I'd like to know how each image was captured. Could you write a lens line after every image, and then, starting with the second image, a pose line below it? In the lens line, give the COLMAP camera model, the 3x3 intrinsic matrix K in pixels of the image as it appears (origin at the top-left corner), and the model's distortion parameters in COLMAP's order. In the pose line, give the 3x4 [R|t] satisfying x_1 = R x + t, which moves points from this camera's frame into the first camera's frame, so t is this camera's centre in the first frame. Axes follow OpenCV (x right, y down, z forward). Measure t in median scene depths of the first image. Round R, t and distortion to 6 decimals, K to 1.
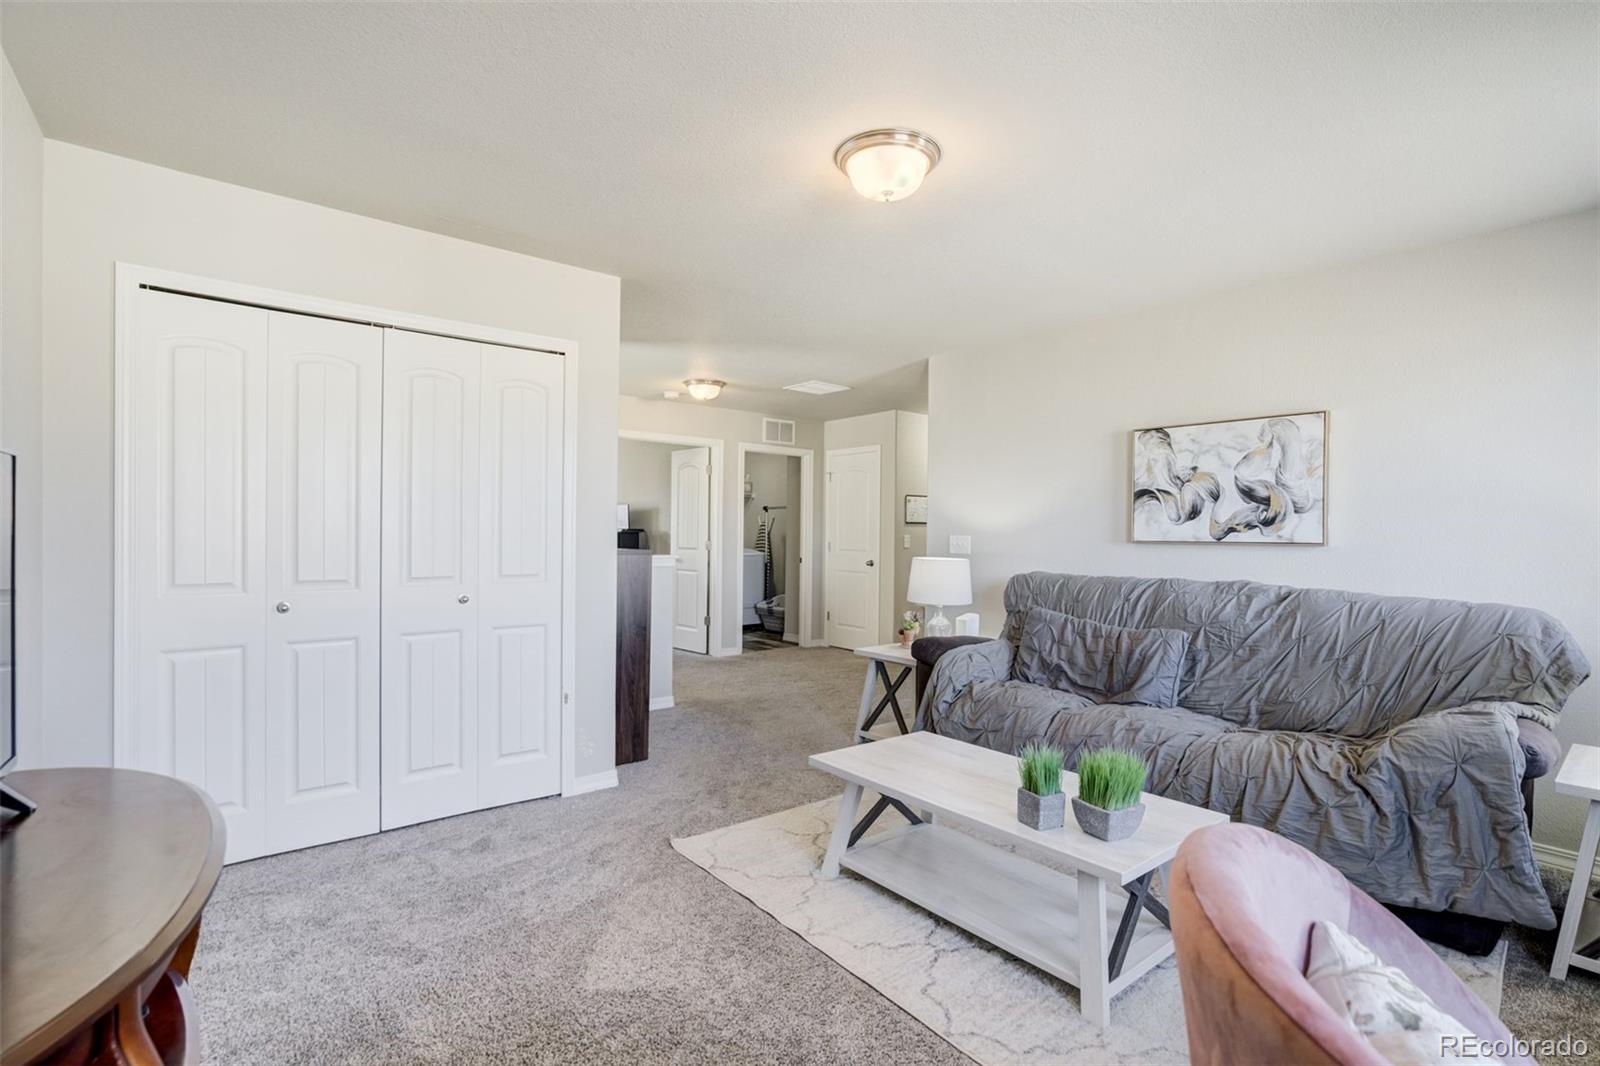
lens RADIAL K [[755.1, 0, 803.7], [0, 755.1, 542.7], [0, 0, 1]] dist [-0.052016, 0.017276]
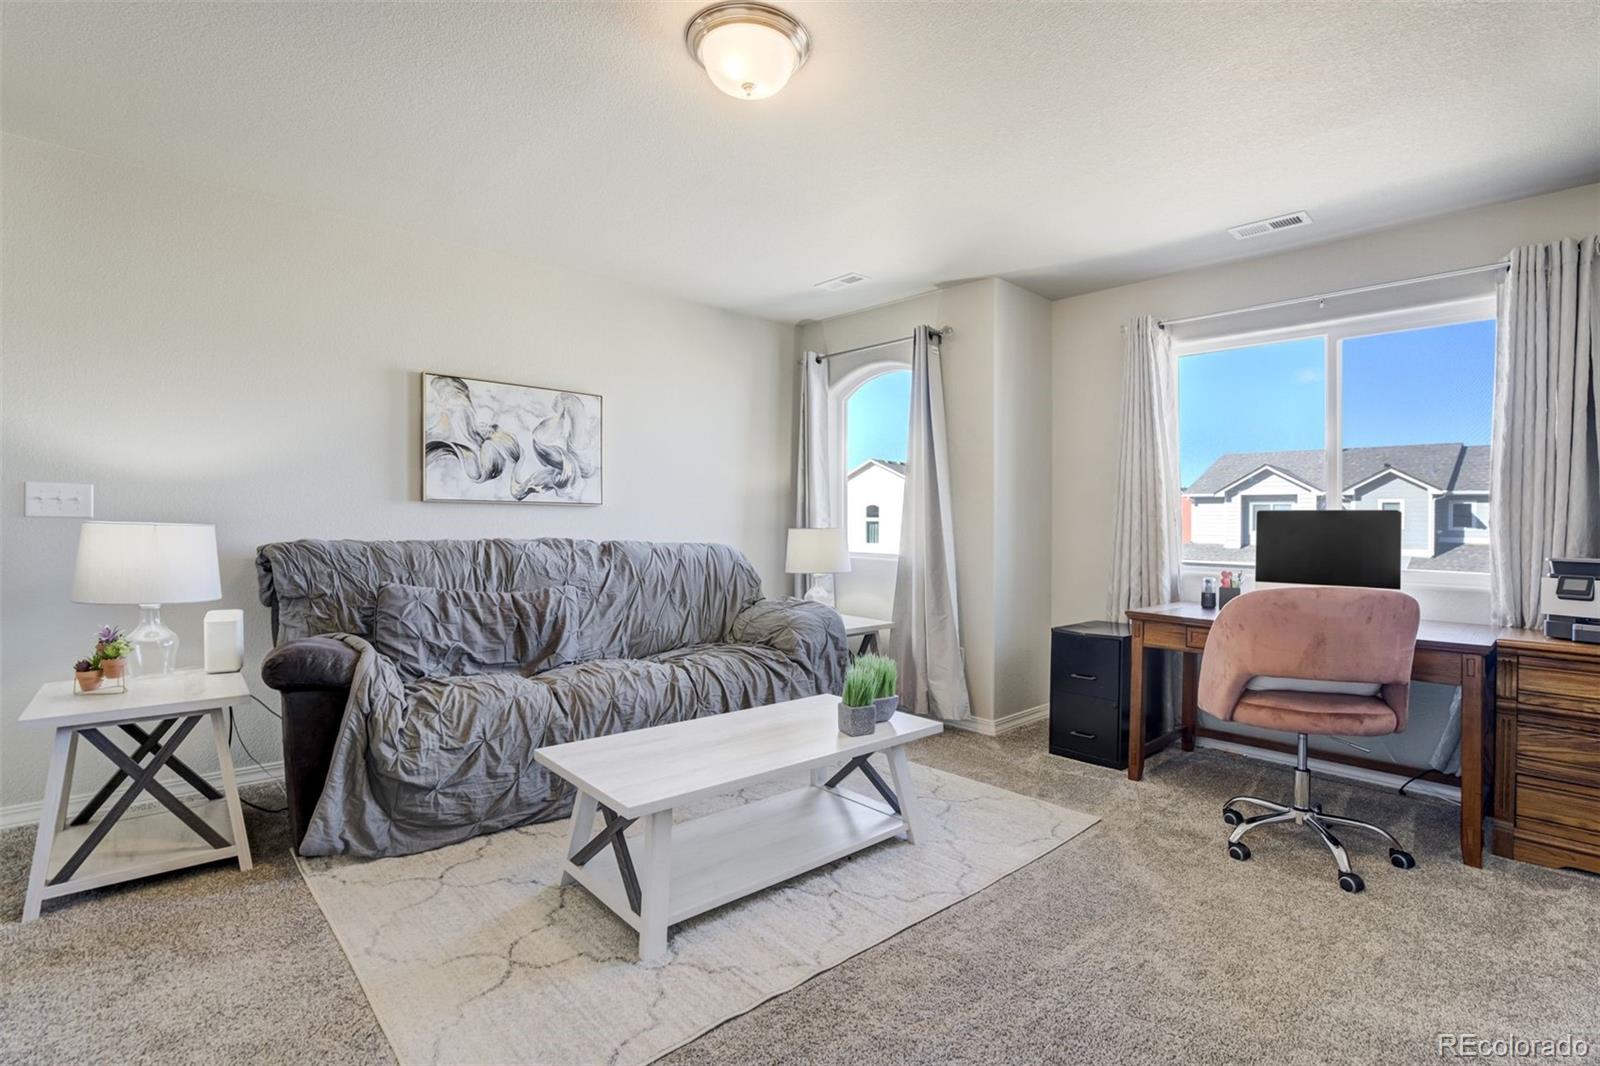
lens RADIAL K [[755.1, 0, 803.7], [0, 755.1, 542.7], [0, 0, 1]] dist [-0.052016, 0.017276]
pose [[-0.071872, -0.039307, 0.996639, -0.514185], [-0.005710, 0.999223, 0.038997, 0.013187], [-0.997397, -0.002888, -0.072041, 0.690928]]
